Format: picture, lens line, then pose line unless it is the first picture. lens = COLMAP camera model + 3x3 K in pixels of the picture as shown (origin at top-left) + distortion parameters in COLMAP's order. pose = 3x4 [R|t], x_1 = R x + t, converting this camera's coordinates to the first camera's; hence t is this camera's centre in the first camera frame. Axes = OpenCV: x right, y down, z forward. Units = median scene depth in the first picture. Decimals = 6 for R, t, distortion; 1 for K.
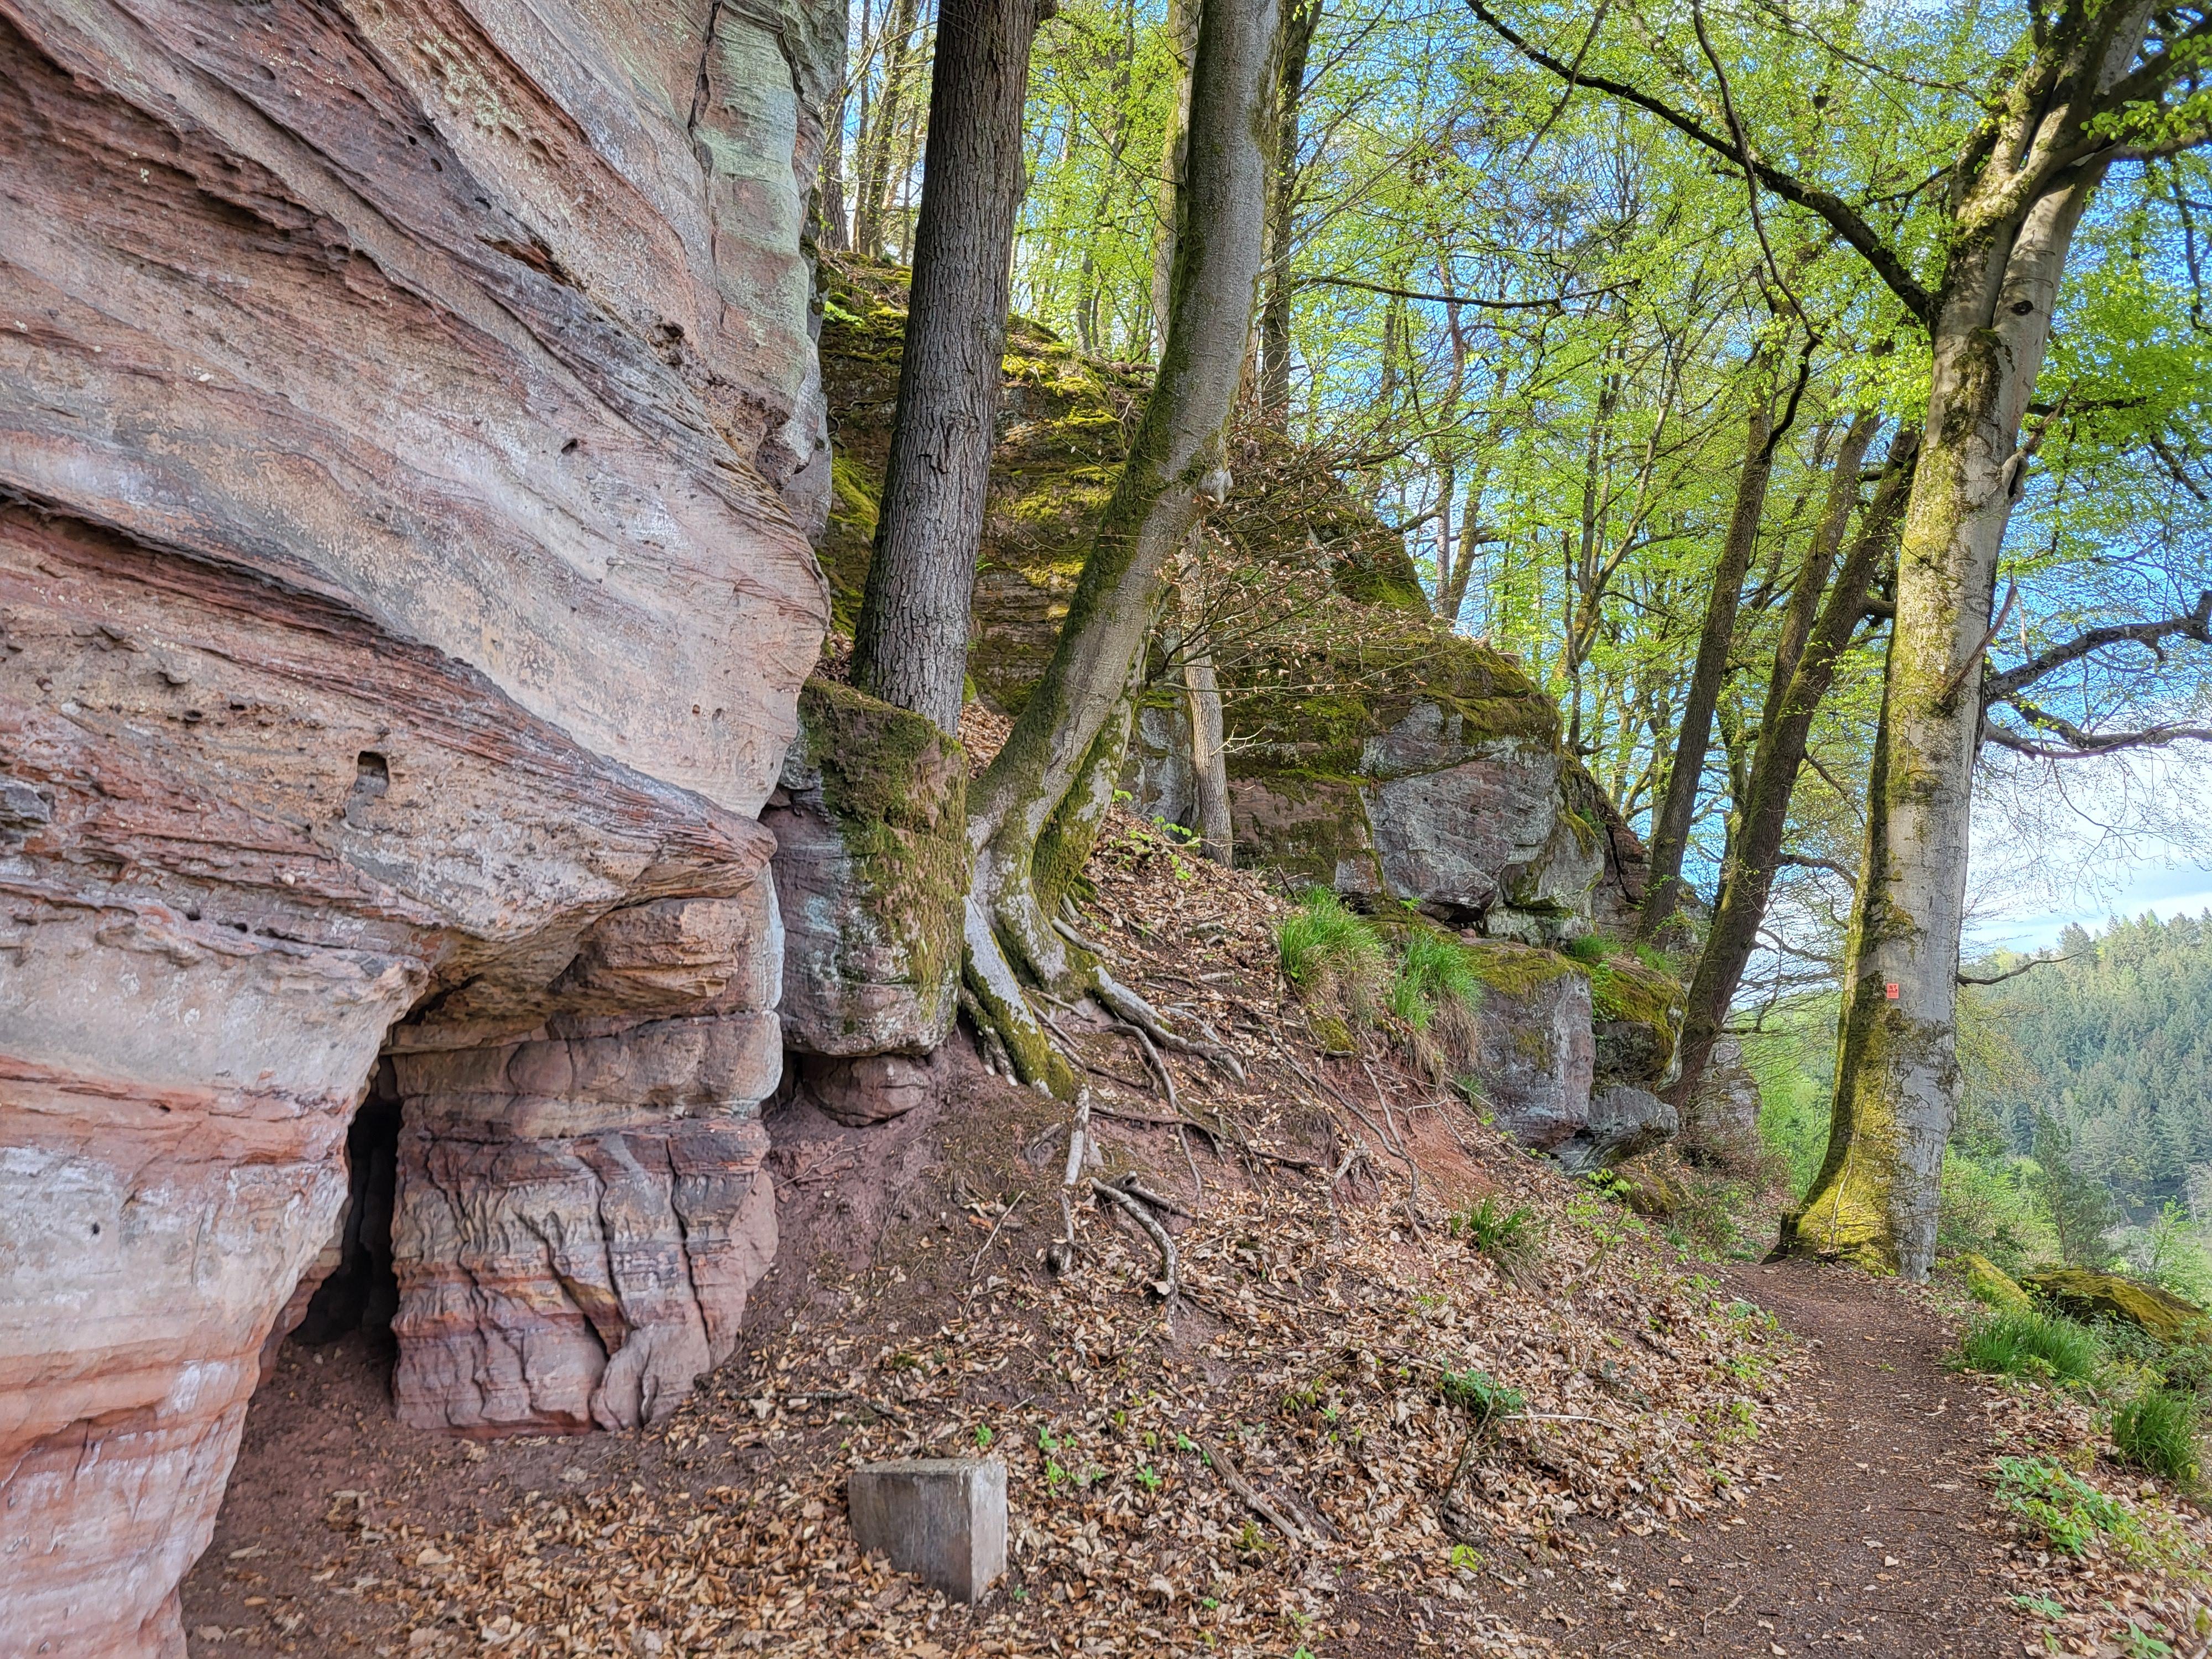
lens RADIAL K [[1690.4, 0, 1105.5], [0, 1690.4, 837.9], [0, 0, 1]] dist [-0.003067, -0.001251]
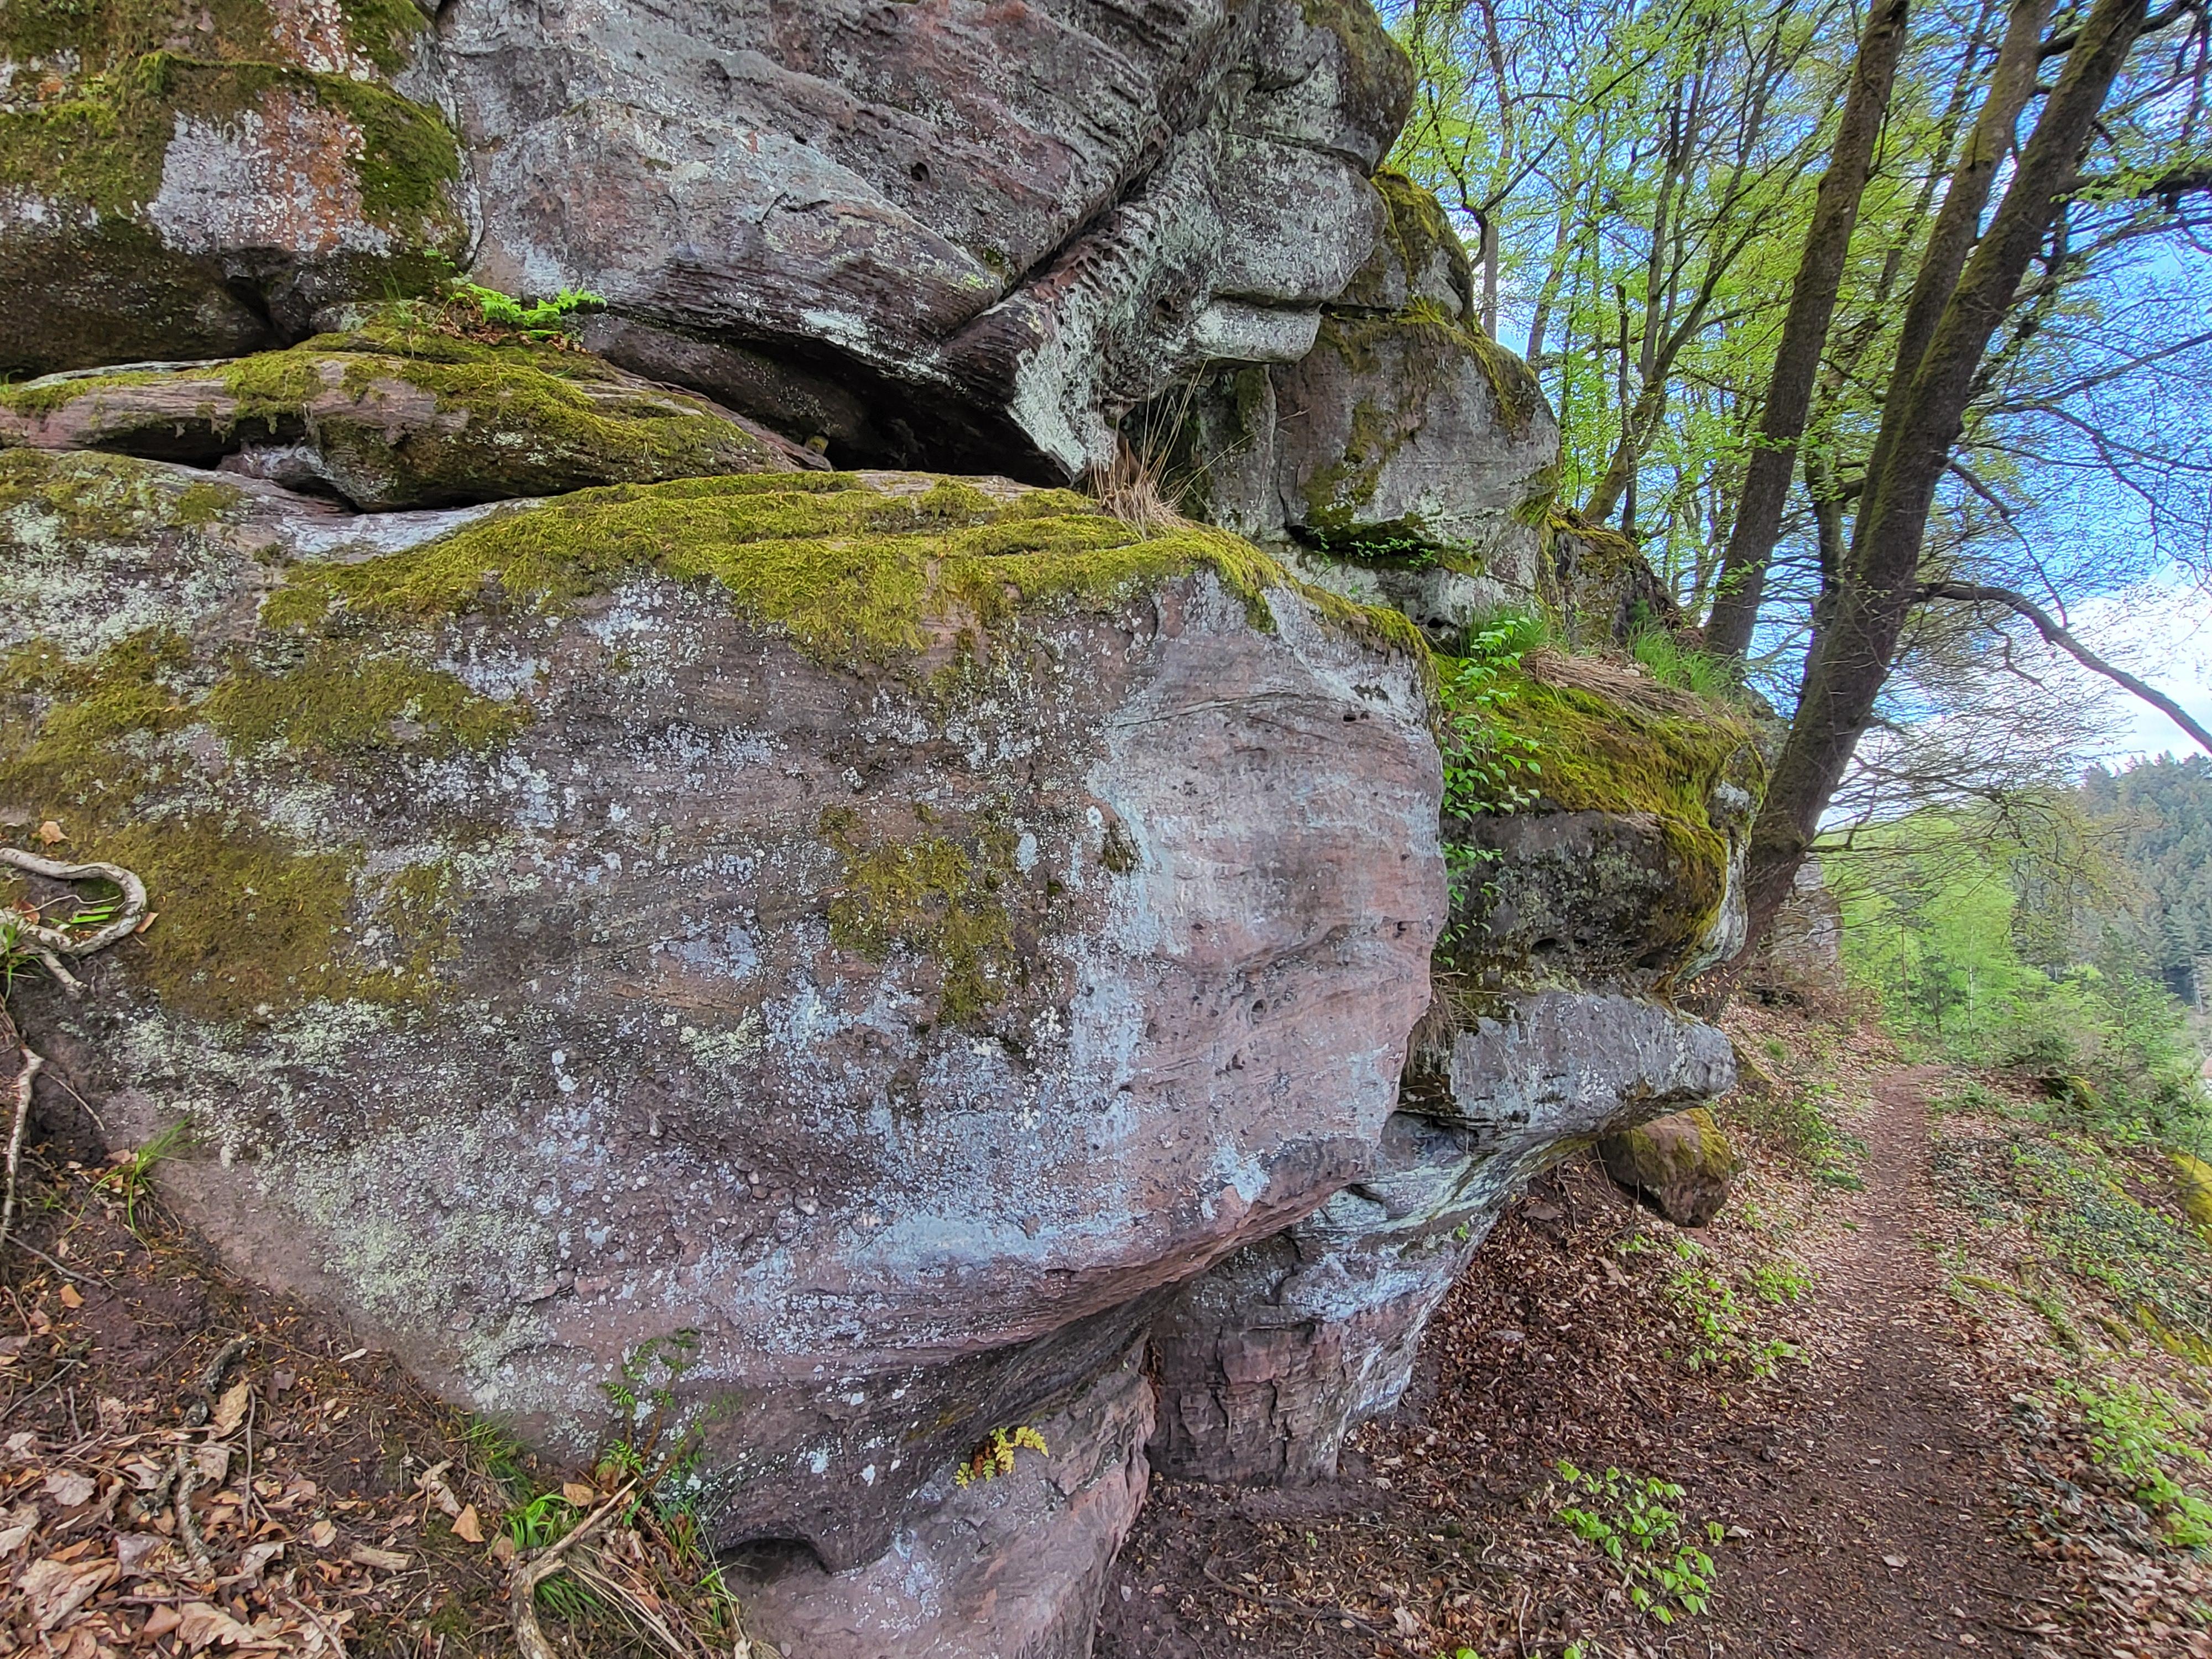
lens RADIAL K [[1196.9, 0, 1110.5], [0, 1196.9, 816.9], [0, 0, 1]] dist [0.002789, 0.000622]
pose [[0.986471, -0.014547, -0.163291, 0.150582], [0.027501, 0.996625, 0.077351, 0.052457], [0.161615, -0.080795, 0.983541, 0.440169]]
